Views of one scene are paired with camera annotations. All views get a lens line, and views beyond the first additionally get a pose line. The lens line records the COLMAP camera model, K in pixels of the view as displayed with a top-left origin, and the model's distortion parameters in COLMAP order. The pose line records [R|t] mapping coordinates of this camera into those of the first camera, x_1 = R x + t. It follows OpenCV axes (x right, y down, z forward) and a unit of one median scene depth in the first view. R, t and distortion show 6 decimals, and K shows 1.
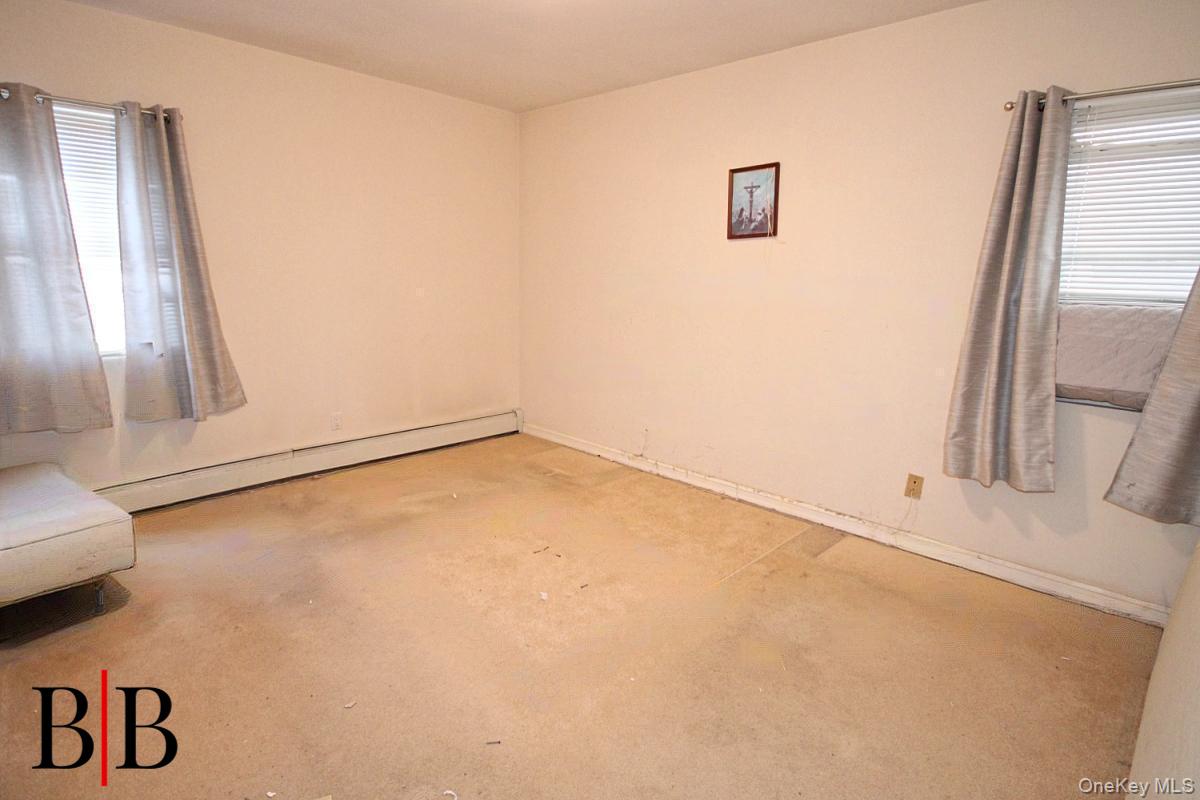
lens RADIAL K [[621.5, 0, 600.0], [0, 621.5, 400.0], [0, 0, 1]] dist [-0.004429, -0.000577]
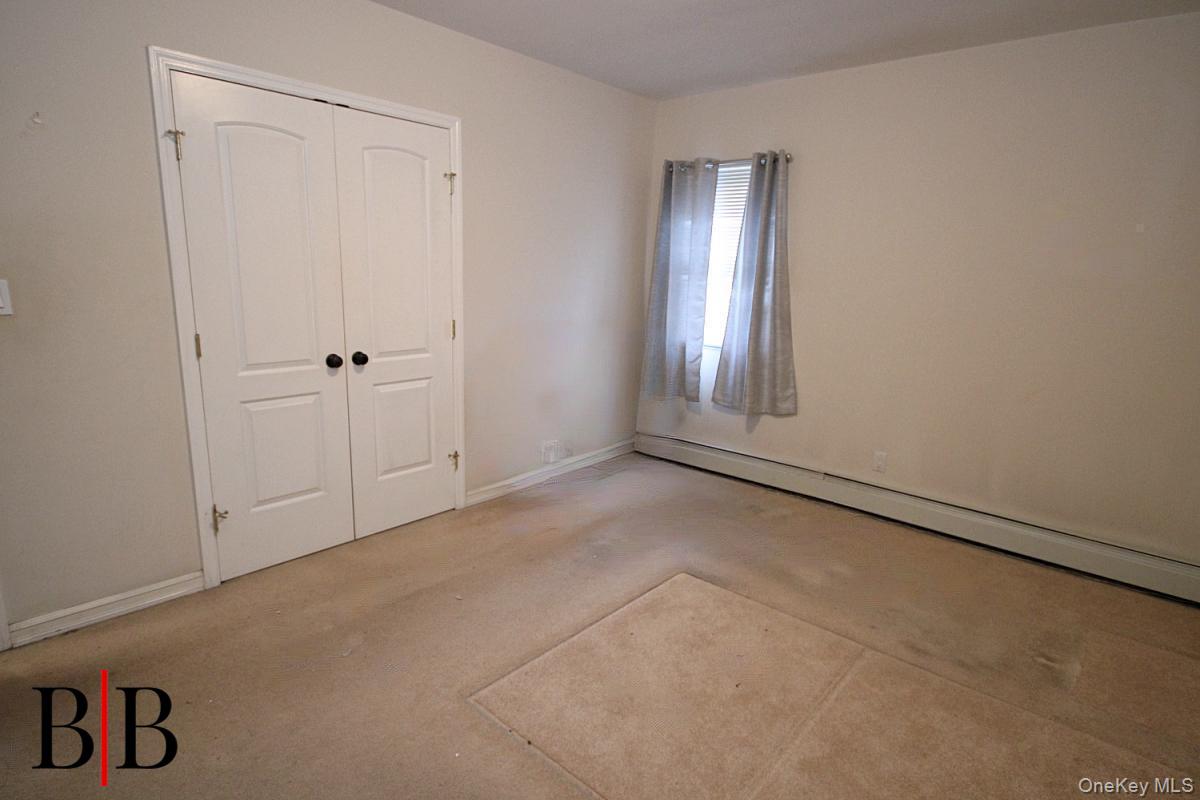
lens RADIAL K [[621.5, 0, 600.0], [0, 621.5, 400.0], [0, 0, 1]] dist [-0.004429, -0.000577]
pose [[0.056401, 0.194266, -0.979326, 0.463409], [-0.240793, 0.954580, 0.175489, -0.126622], [0.968936, 0.225917, 0.100617, 0.576471]]
